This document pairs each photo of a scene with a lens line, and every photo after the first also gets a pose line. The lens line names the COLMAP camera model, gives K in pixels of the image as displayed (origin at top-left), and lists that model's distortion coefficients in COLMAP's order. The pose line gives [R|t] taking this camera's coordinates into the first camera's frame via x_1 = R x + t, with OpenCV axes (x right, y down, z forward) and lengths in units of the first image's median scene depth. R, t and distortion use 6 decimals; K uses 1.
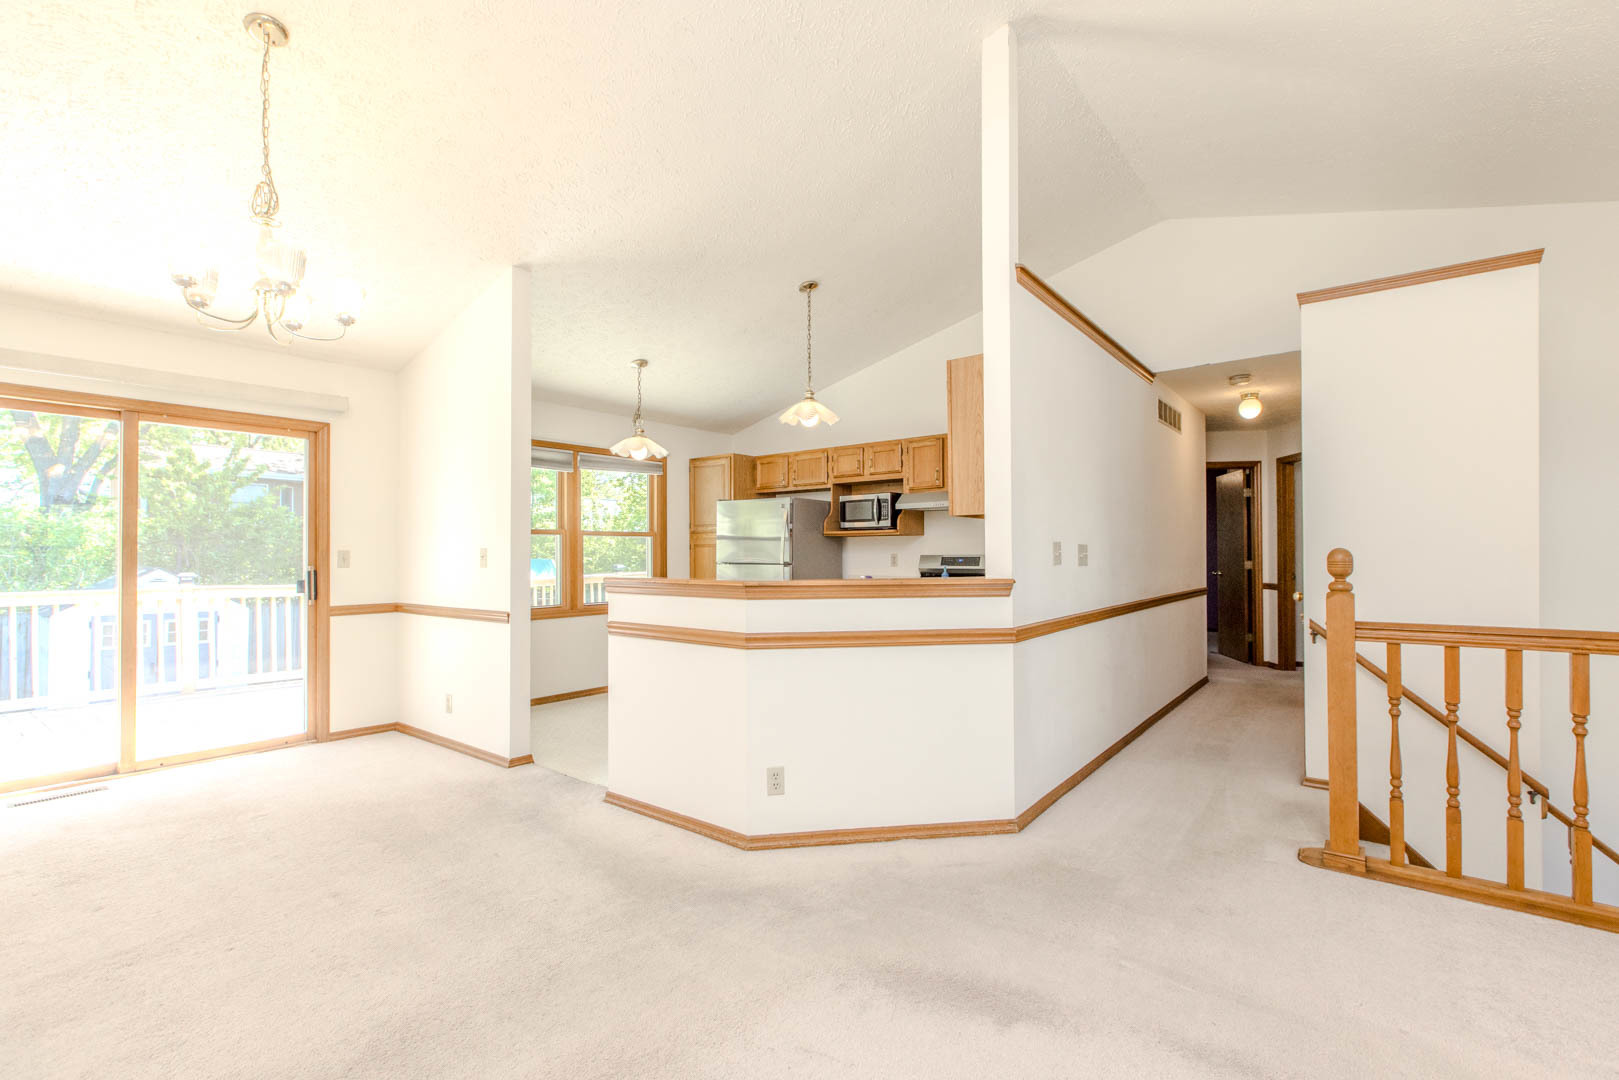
lens RADIAL K [[718.0, 0, 809.2], [0, 718.0, 543.7], [0, 0, 1]] dist [-0.005028, 0.002057]
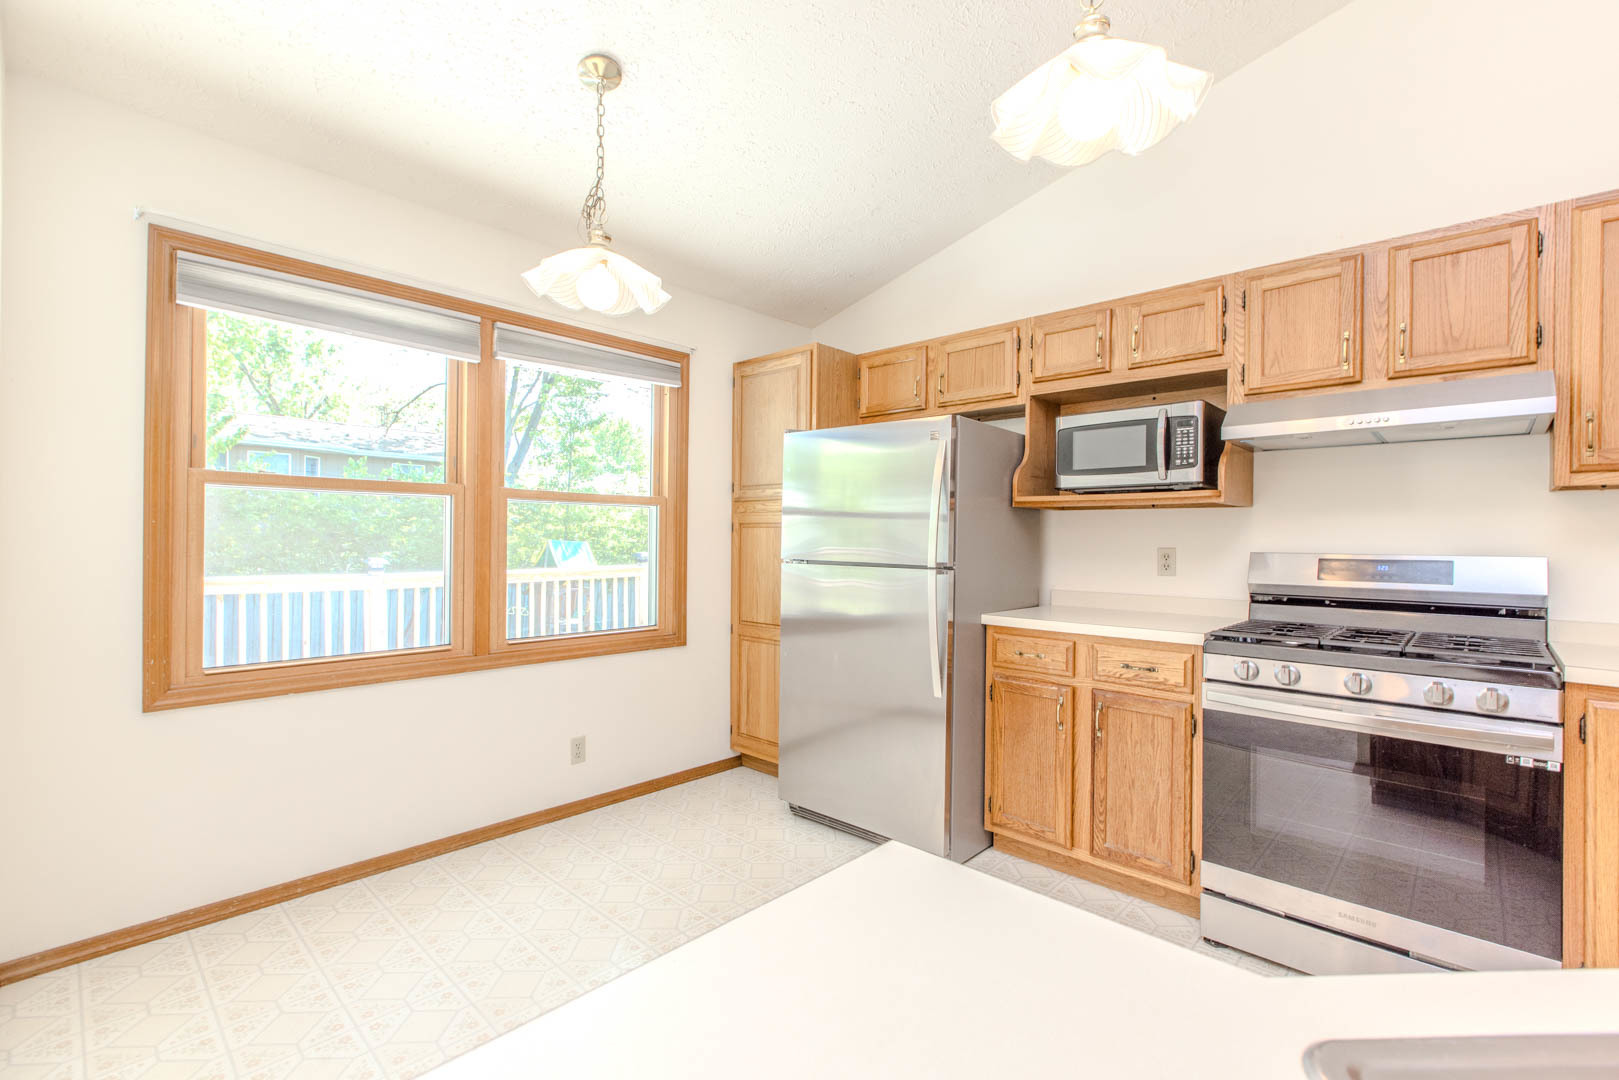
lens RADIAL K [[718.0, 0, 810.9], [0, 718.0, 534.5], [0, 0, 1]] dist [-0.005028, 0.002057]
pose [[0.996506, 0.015703, -0.082033, -0.076341], [-0.015003, 0.999846, 0.009138, 0.005419], [0.082164, -0.007875, 0.996588, 0.567831]]
